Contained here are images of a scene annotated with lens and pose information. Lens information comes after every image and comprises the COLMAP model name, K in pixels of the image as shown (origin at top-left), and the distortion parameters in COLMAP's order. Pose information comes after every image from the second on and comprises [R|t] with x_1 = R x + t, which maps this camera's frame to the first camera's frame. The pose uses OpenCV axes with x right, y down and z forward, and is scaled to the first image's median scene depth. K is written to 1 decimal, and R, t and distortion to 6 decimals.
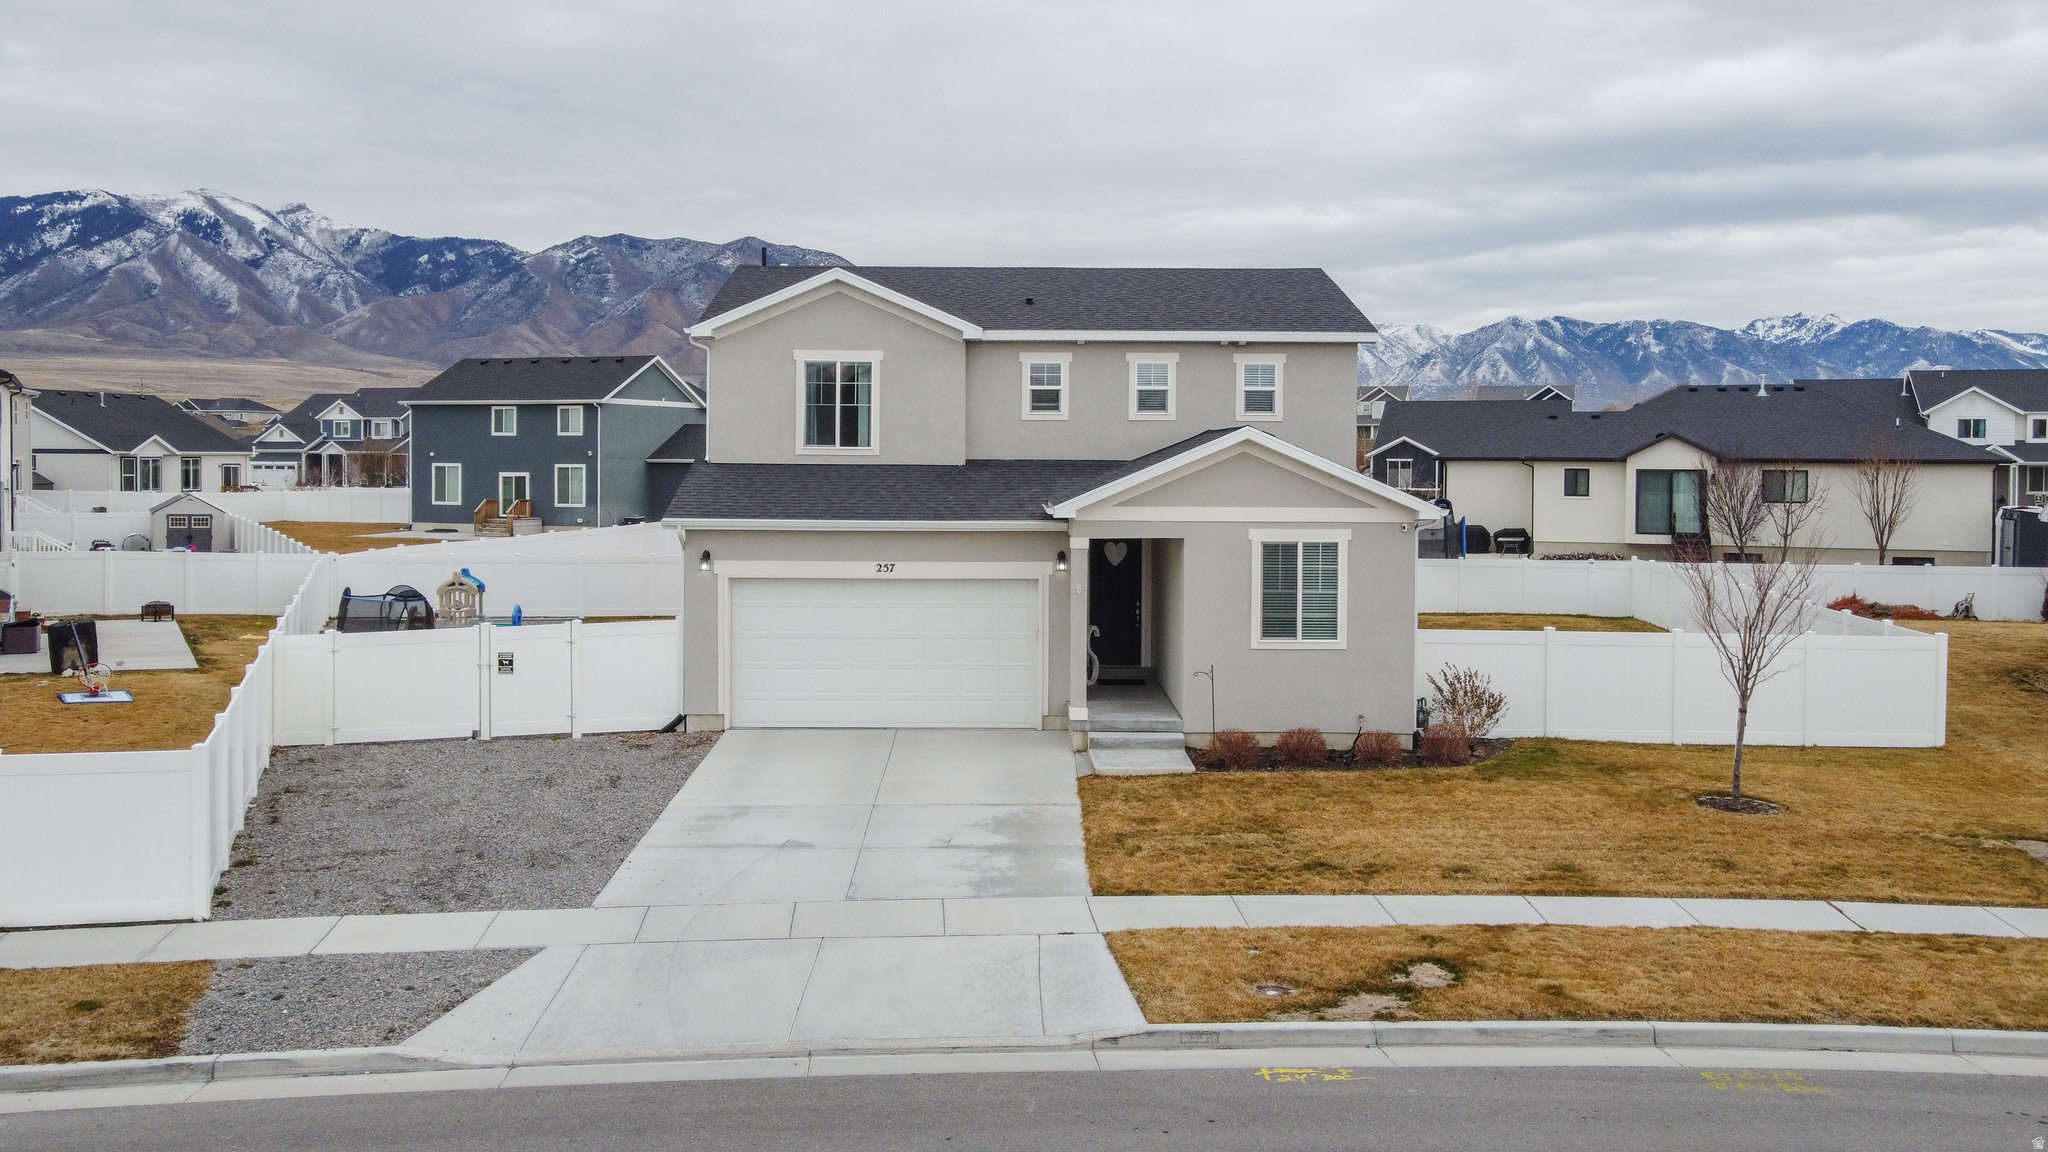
lens RADIAL K [[1591.3, 0, 1025.1], [0, 1591.3, 503.1], [0, 0, 1]] dist [0.001068, 0.046219]
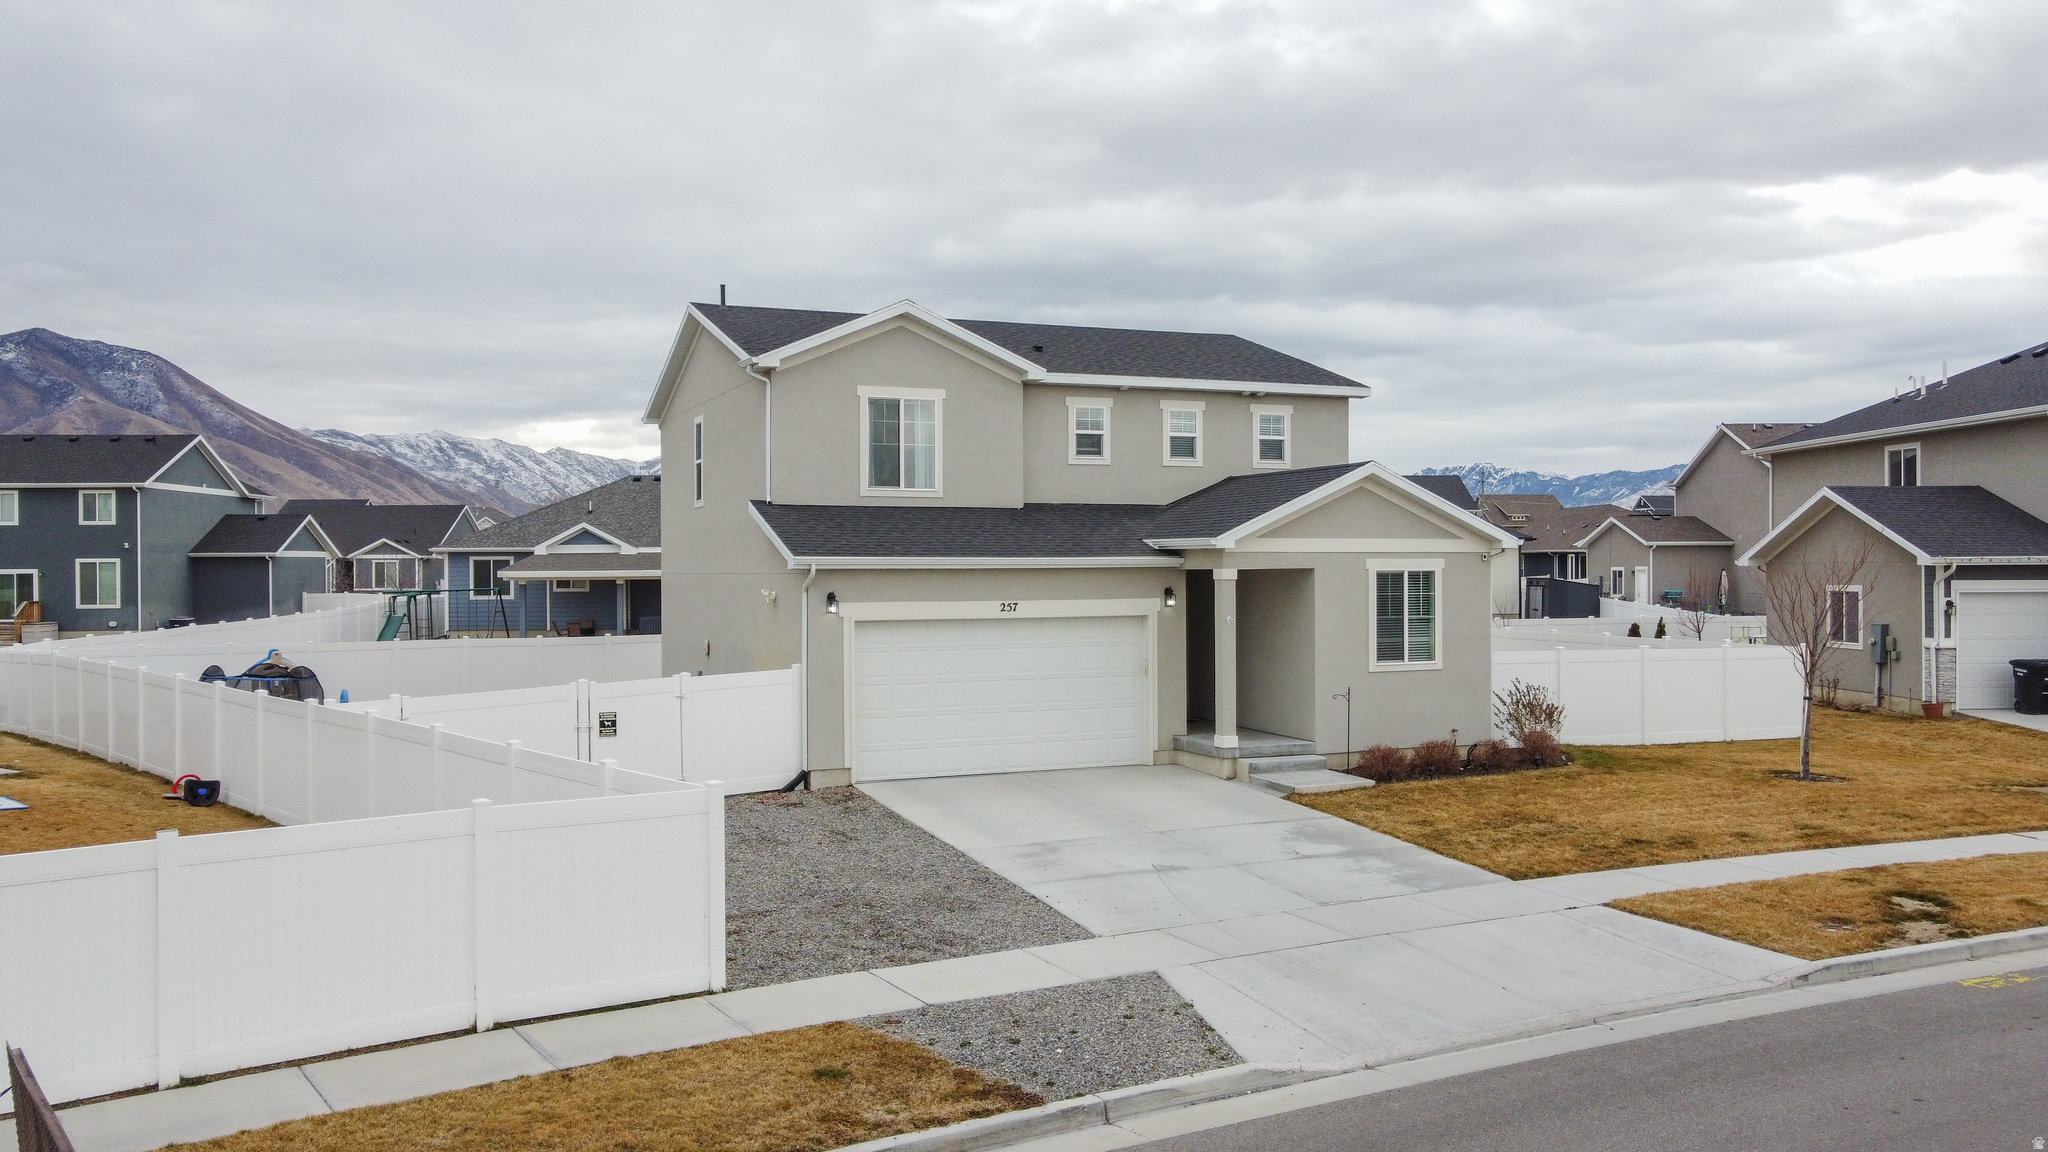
lens RADIAL K [[1552.9, 0, 1024.0], [0, 1552.9, 576.0], [0, 0, 1]] dist [0.004440, 0.034876]
pose [[0.925377, -0.012660, 0.378837, -0.437902], [0.022366, 0.999524, -0.021232, 0.042082], [-0.378388, 0.028121, 0.925220, 0.118867]]
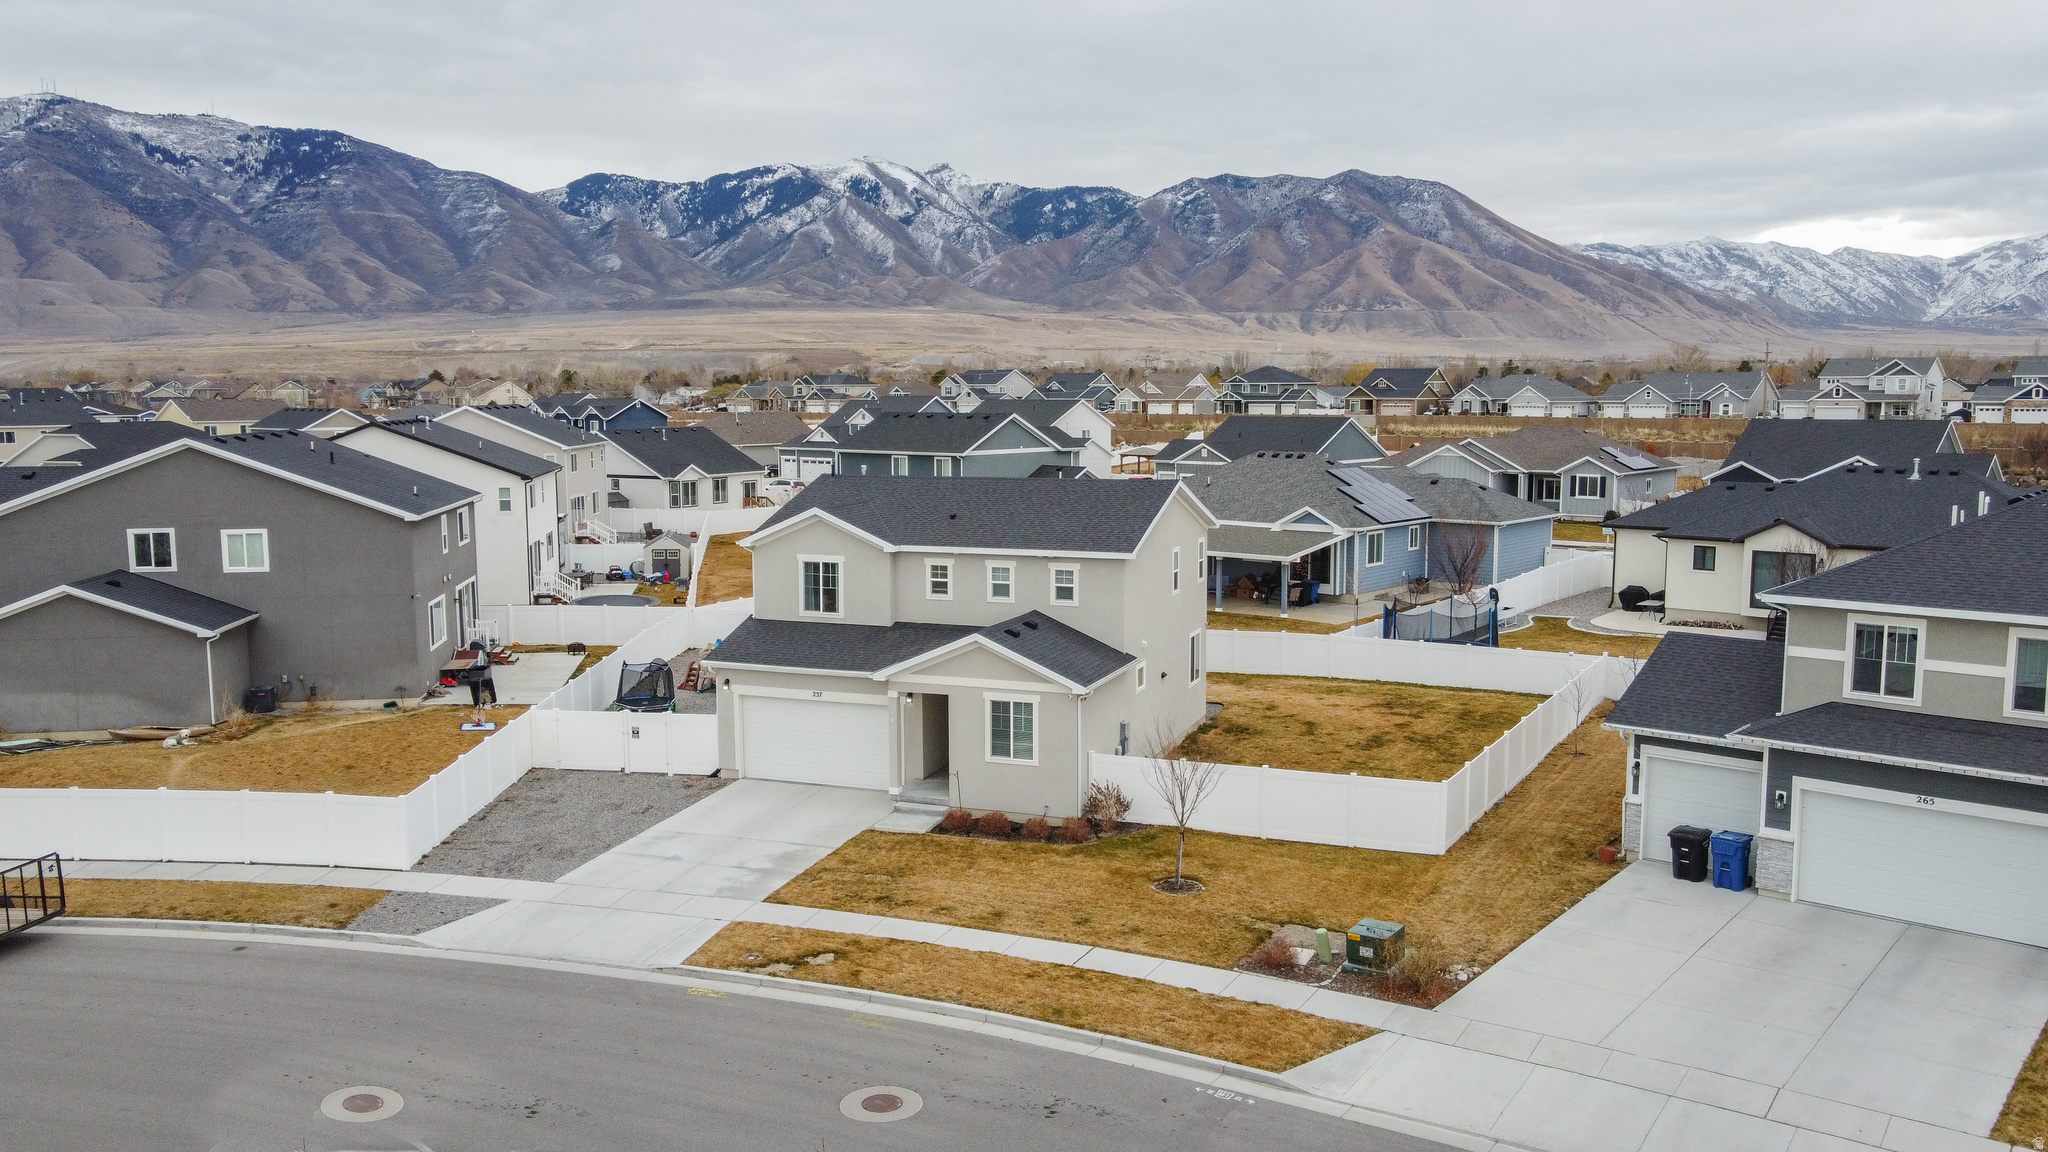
lens RADIAL K [[1552.9, 0, 1024.0], [0, 1552.9, 576.0], [0, 0, 1]] dist [0.004440, 0.034876]
pose [[0.931273, 0.033460, -0.362782, 0.728441], [-0.001347, 0.996083, 0.088414, -0.236523], [0.364319, -0.081849, 0.927670, -0.470861]]
